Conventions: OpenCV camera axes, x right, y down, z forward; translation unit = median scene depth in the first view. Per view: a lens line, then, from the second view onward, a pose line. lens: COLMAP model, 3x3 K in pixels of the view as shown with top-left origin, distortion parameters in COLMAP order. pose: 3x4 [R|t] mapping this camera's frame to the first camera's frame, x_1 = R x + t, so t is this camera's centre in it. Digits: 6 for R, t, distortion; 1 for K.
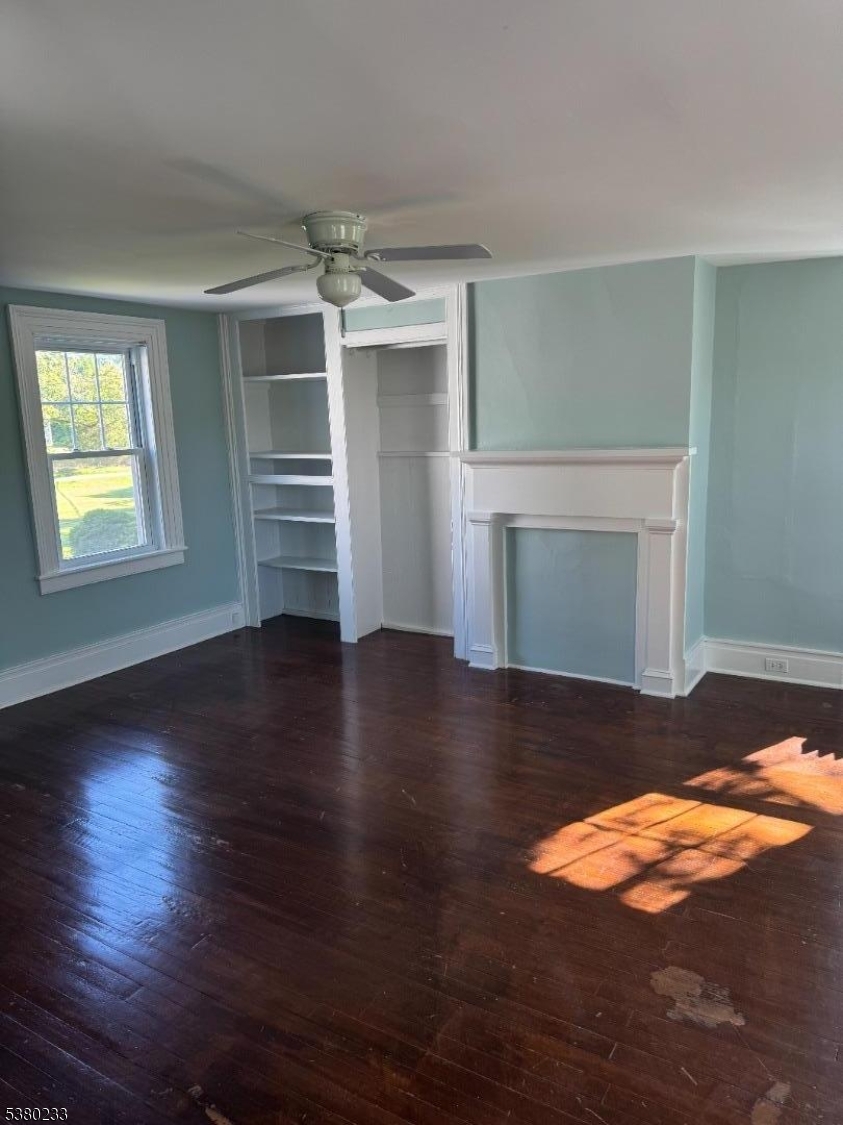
lens RADIAL K [[795.1, 0, 424.1], [0, 795.1, 559.2], [0, 0, 1]] dist [0.014429, -0.017940]
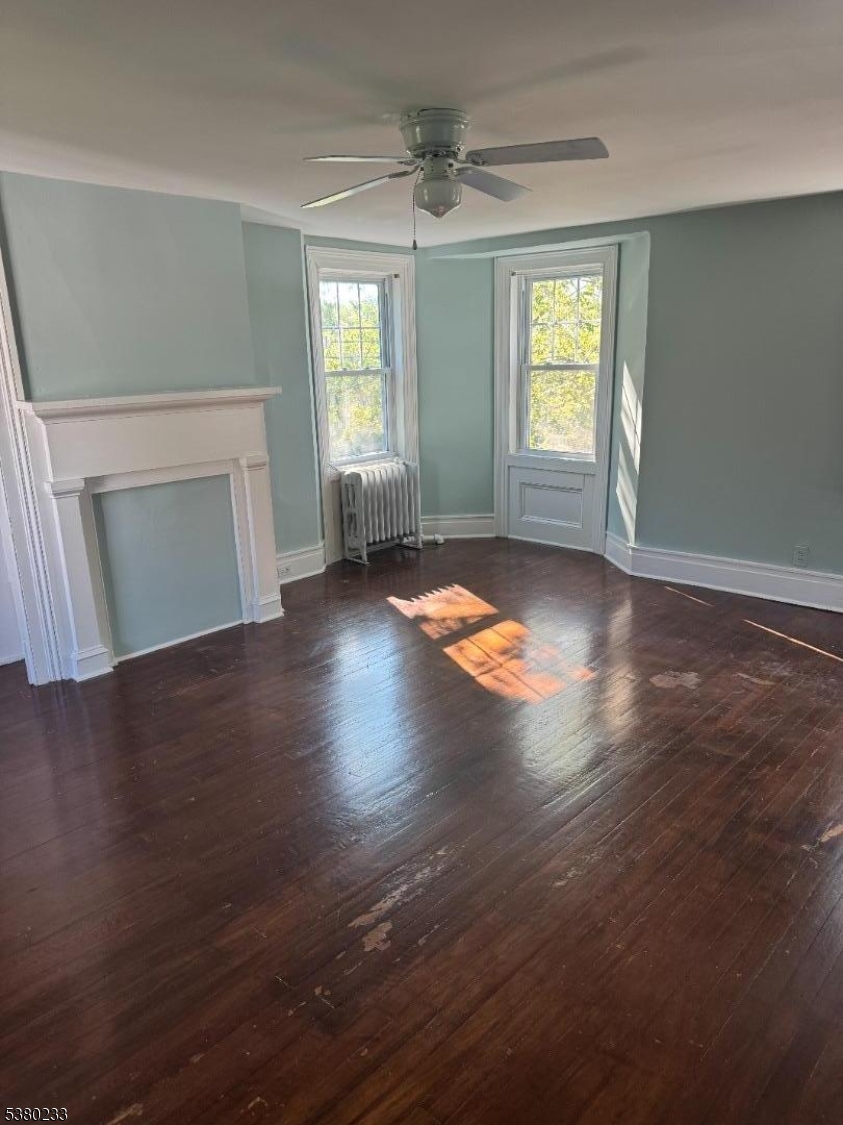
lens RADIAL K [[795.1, 0, 420.6], [0, 795.1, 566.2], [0, 0, 1]] dist [0.014429, -0.017940]
pose [[0.208345, -0.233984, 0.949655, -0.817425], [0.206460, 0.959604, 0.191140, -0.074414], [-0.956016, 0.156243, 0.248237, 0.649553]]
